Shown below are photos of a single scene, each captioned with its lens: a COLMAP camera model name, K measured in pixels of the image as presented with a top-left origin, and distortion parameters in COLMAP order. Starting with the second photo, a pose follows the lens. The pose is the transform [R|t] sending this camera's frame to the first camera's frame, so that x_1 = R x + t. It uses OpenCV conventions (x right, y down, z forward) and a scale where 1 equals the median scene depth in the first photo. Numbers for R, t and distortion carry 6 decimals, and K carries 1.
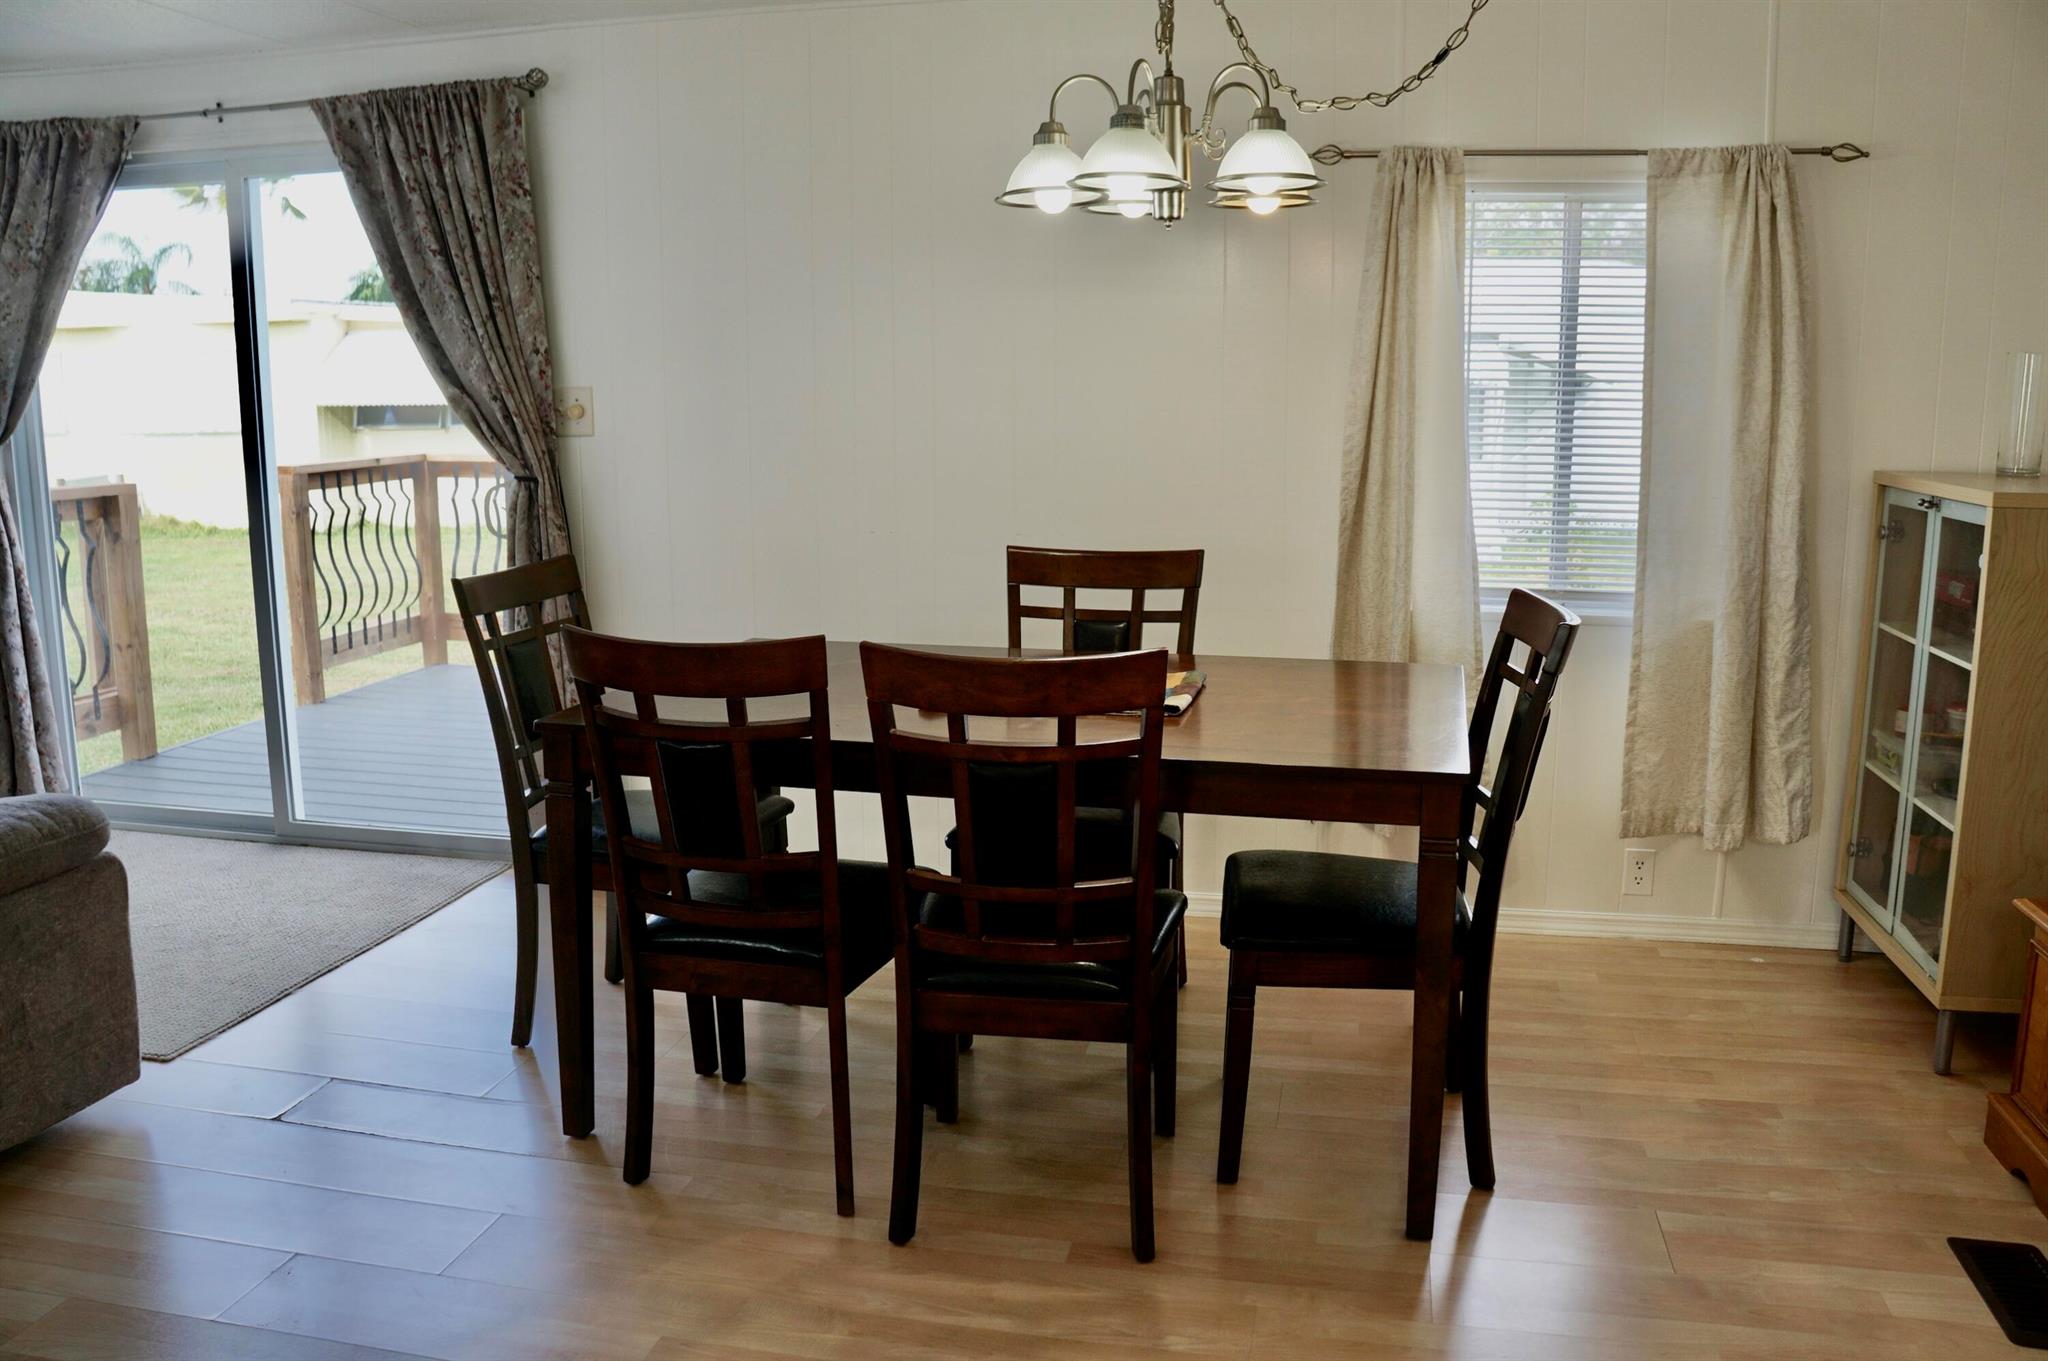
lens RADIAL K [[1630.6, 0, 1027.5], [0, 1630.6, 661.8], [0, 0, 1]] dist [-0.173416, 0.128107]
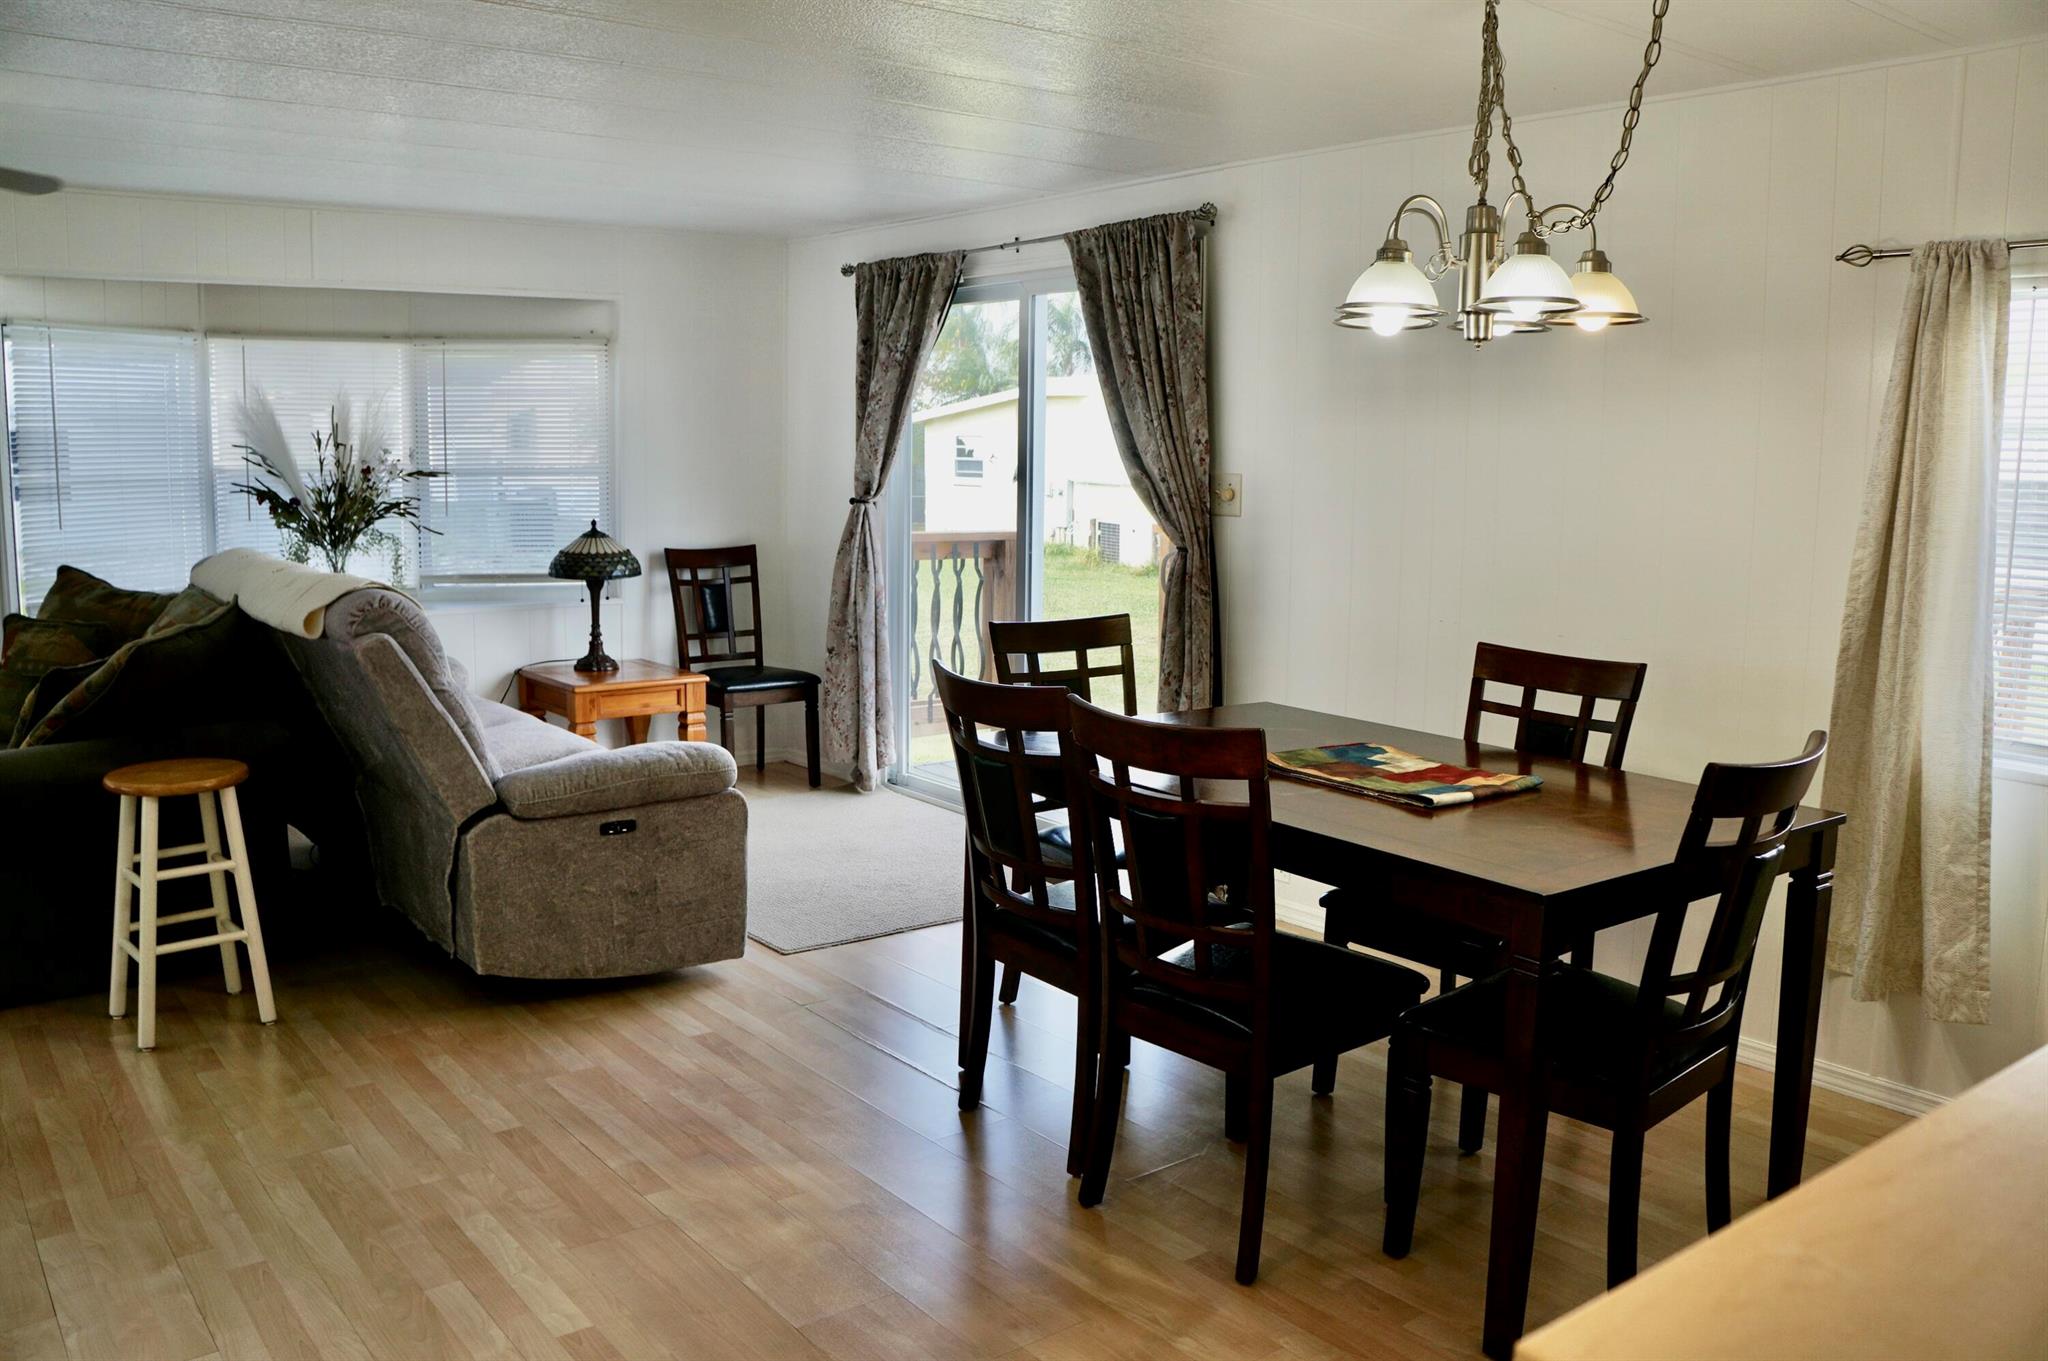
lens RADIAL K [[1630.6, 0, 1027.5], [0, 1630.6, 661.8], [0, 0, 1]] dist [-0.173416, 0.128107]
pose [[0.771375, 0.099423, -0.628567, 0.416039], [-0.127877, 0.991790, -0.000055, -0.021269], [0.623401, 0.080421, 0.777756, 0.011540]]
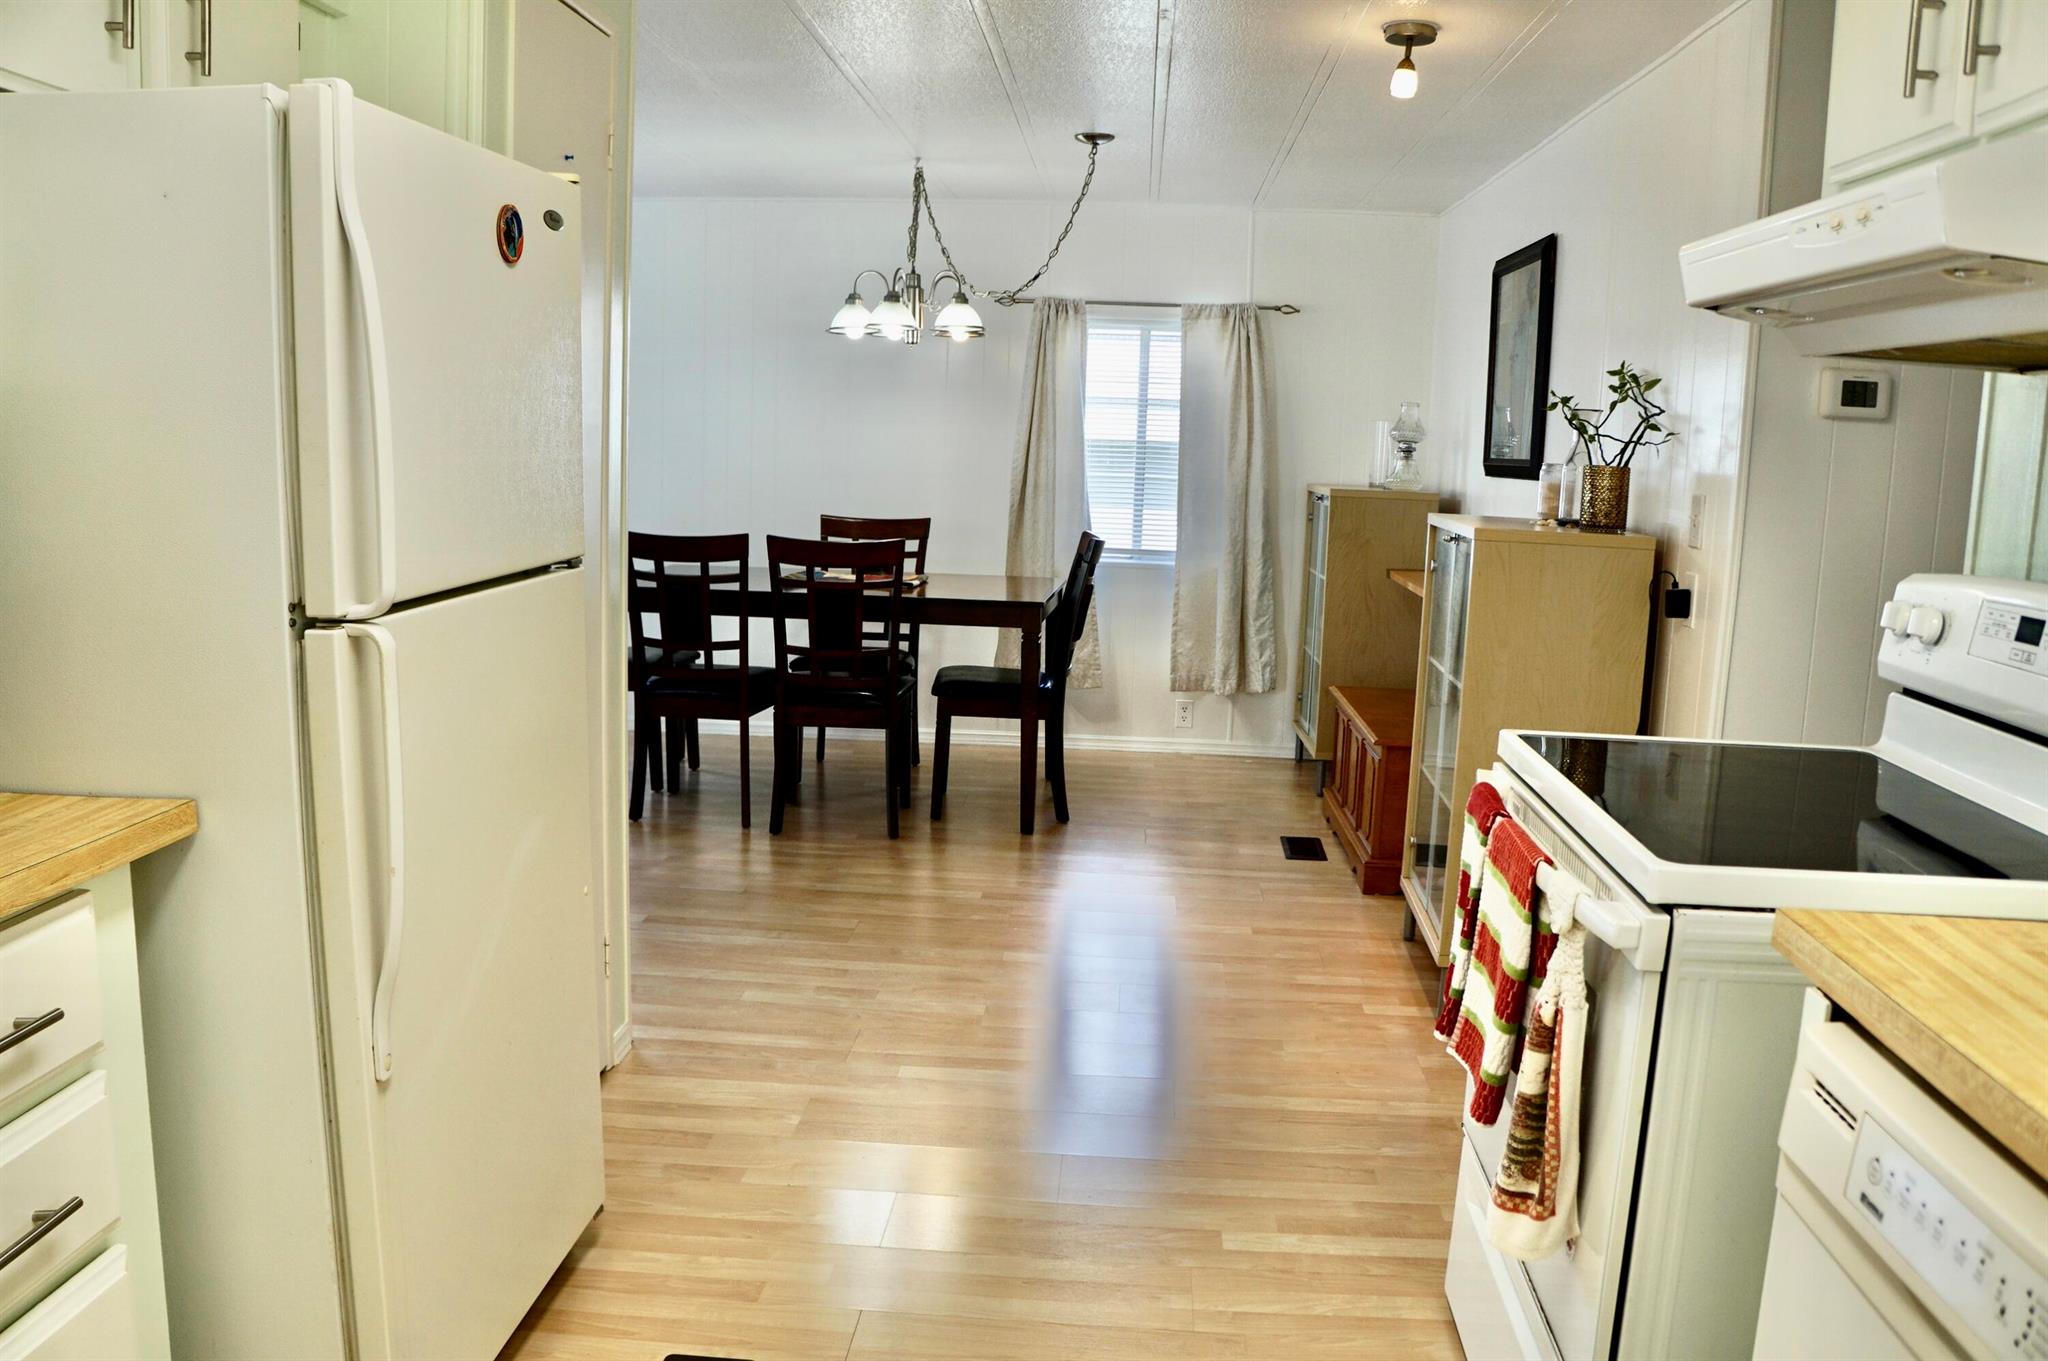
lens RADIAL K [[1630.6, 0, 1027.5], [0, 1630.6, 661.8], [0, 0, 1]] dist [-0.173416, 0.128107]
pose [[0.989257, 0.012420, 0.145661, -0.046191], [-0.007071, 0.999283, -0.037184, 0.154246], [-0.146019, 0.035755, 0.988635, -0.786726]]
